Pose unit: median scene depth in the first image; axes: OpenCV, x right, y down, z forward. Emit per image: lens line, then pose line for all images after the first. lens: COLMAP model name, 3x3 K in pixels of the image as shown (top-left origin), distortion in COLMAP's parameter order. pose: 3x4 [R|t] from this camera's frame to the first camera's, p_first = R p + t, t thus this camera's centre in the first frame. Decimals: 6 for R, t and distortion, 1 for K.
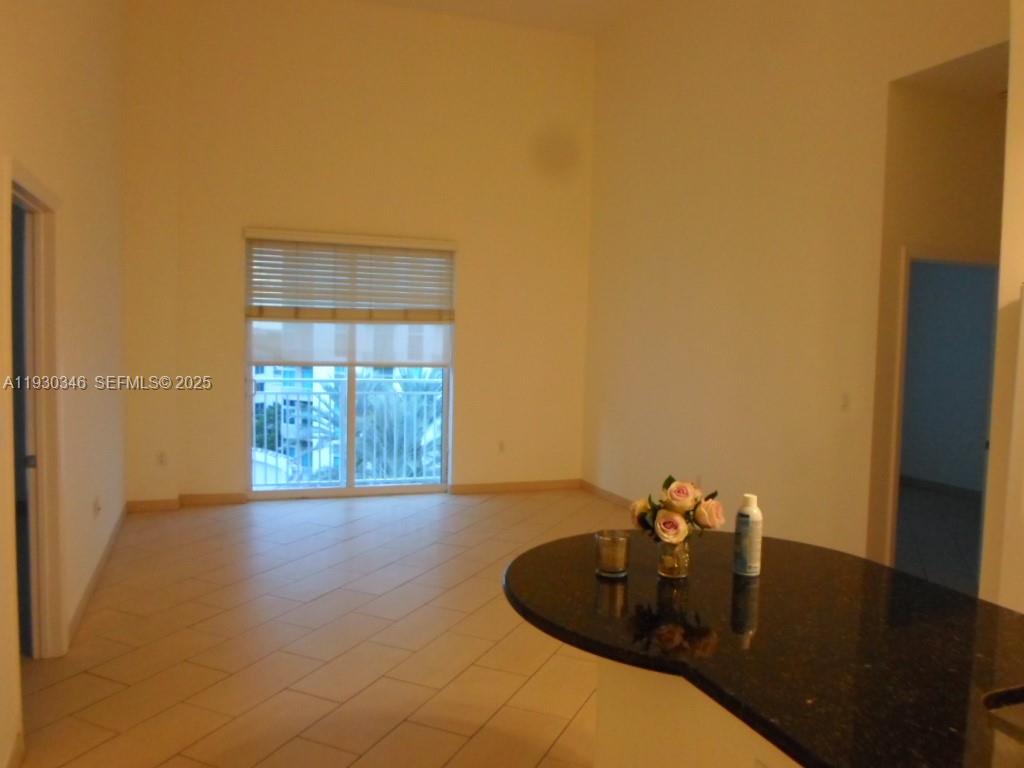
lens RADIAL K [[773.0, 0, 510.5], [0, 773.0, 378.3], [0, 0, 1]] dist [-0.034563, -0.008833]
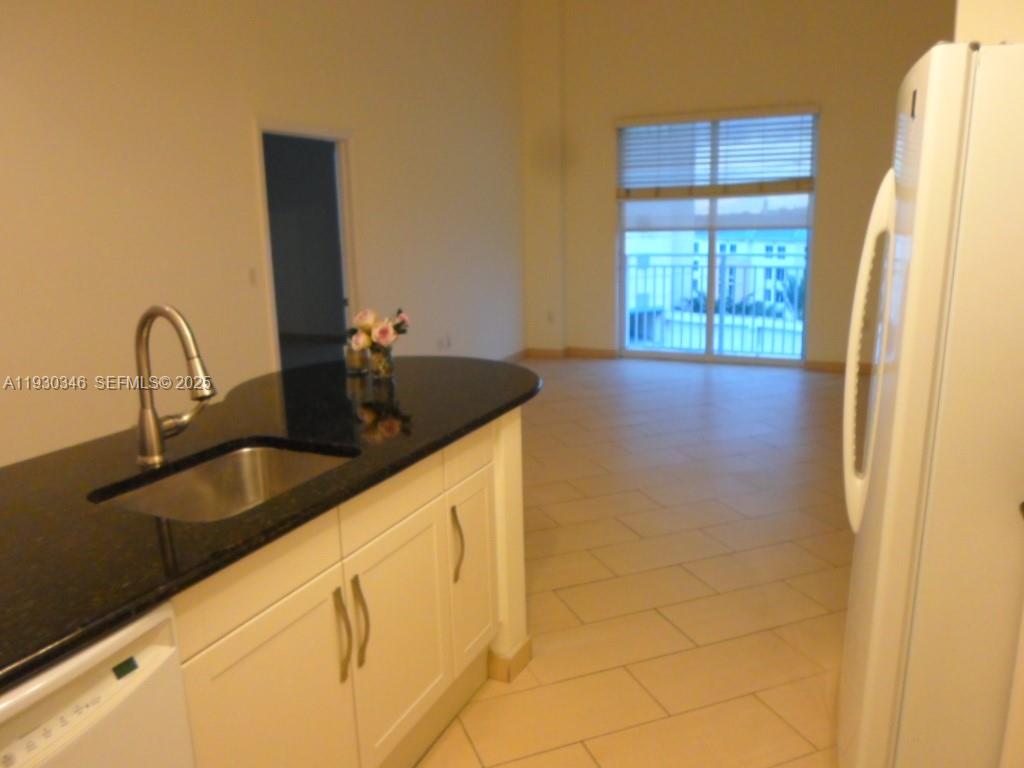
lens RADIAL K [[773.0, 0, 508.6], [0, 773.0, 376.0], [0, 0, 1]] dist [-0.034563, -0.008833]
pose [[0.696370, 0.102432, -0.710336, 0.391217], [0.003304, 0.989294, 0.145897, 0.014484], [0.717675, -0.103946, 0.688576, 0.056693]]
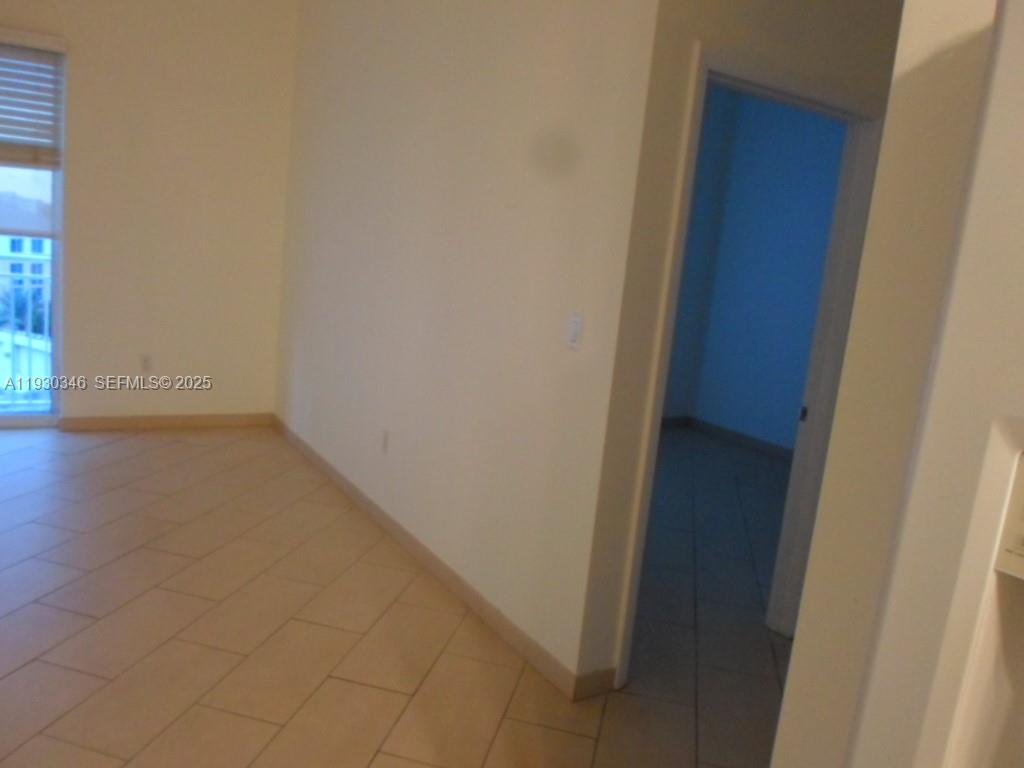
lens RADIAL K [[773.0, 0, 512.6], [0, 773.0, 389.9], [0, 0, 1]] dist [-0.034563, -0.008833]
pose [[0.980623, 0.046456, 0.190316, 0.198403], [-0.071473, 0.989354, 0.126770, 0.003290], [-0.182400, -0.137916, 0.973504, 0.316528]]
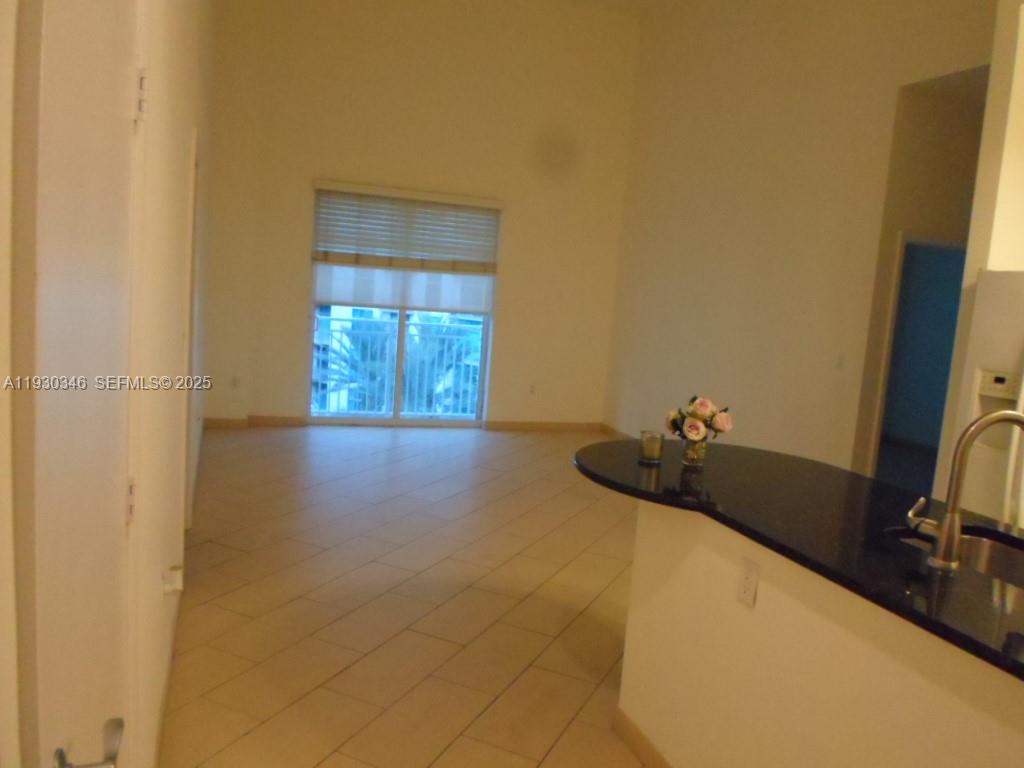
lens RADIAL K [[773.0, 0, 509.4], [0, 773.0, 375.4], [0, 0, 1]] dist [-0.034563, -0.008833]
pose [[0.998408, 0.054325, -0.015179, -0.032381], [-0.053396, 0.996999, 0.056058, 0.008822], [0.018179, -0.055158, 0.998312, -0.118237]]
